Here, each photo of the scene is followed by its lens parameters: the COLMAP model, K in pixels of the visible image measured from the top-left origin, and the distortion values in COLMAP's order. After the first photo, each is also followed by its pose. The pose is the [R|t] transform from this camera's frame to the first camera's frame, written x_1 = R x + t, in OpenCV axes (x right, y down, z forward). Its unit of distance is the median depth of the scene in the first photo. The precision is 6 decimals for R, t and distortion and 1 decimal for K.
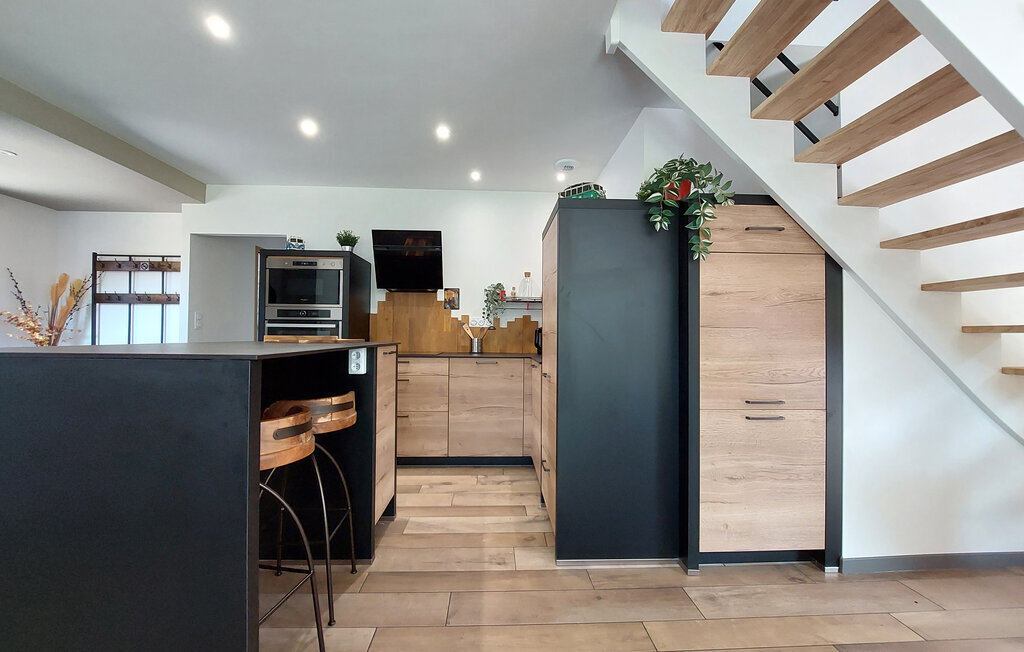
lens RADIAL K [[427.8, 0, 507.9], [0, 427.8, 329.0], [0, 0, 1]] dist [-0.014978, -0.000293]
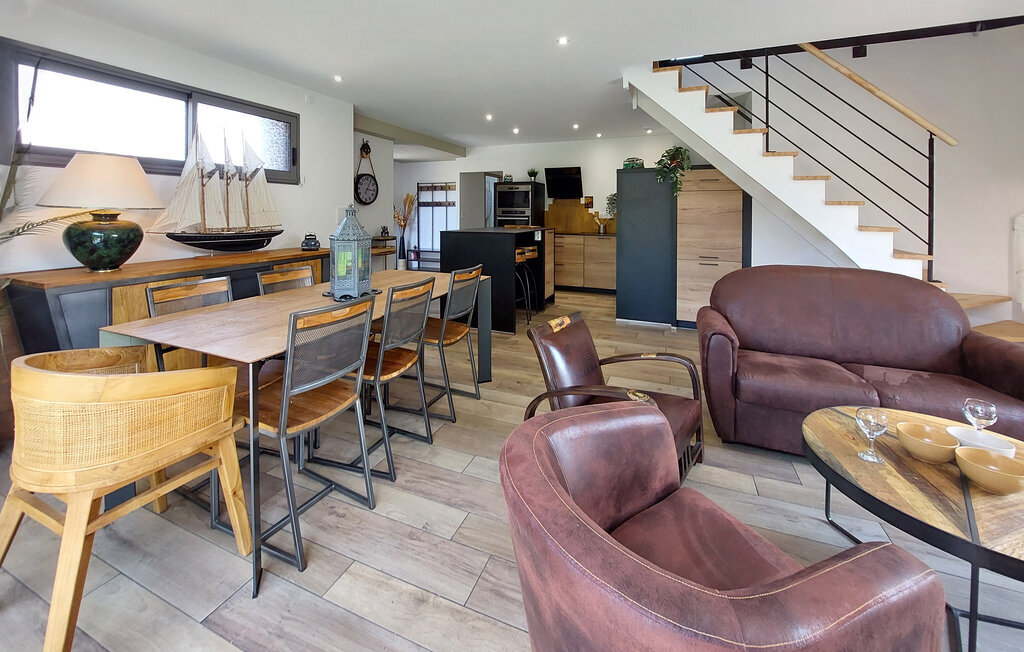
lens RADIAL K [[411.8, 0, 502.6], [0, 411.8, 213.8], [0, 0, 1]] dist [-0.016124, -0.000113]
pose [[0.909422, -0.004241, -0.415853, 0.299256], [0.009940, 0.999884, 0.011540, -0.054089], [0.415756, -0.014629, 0.909359, -0.826365]]
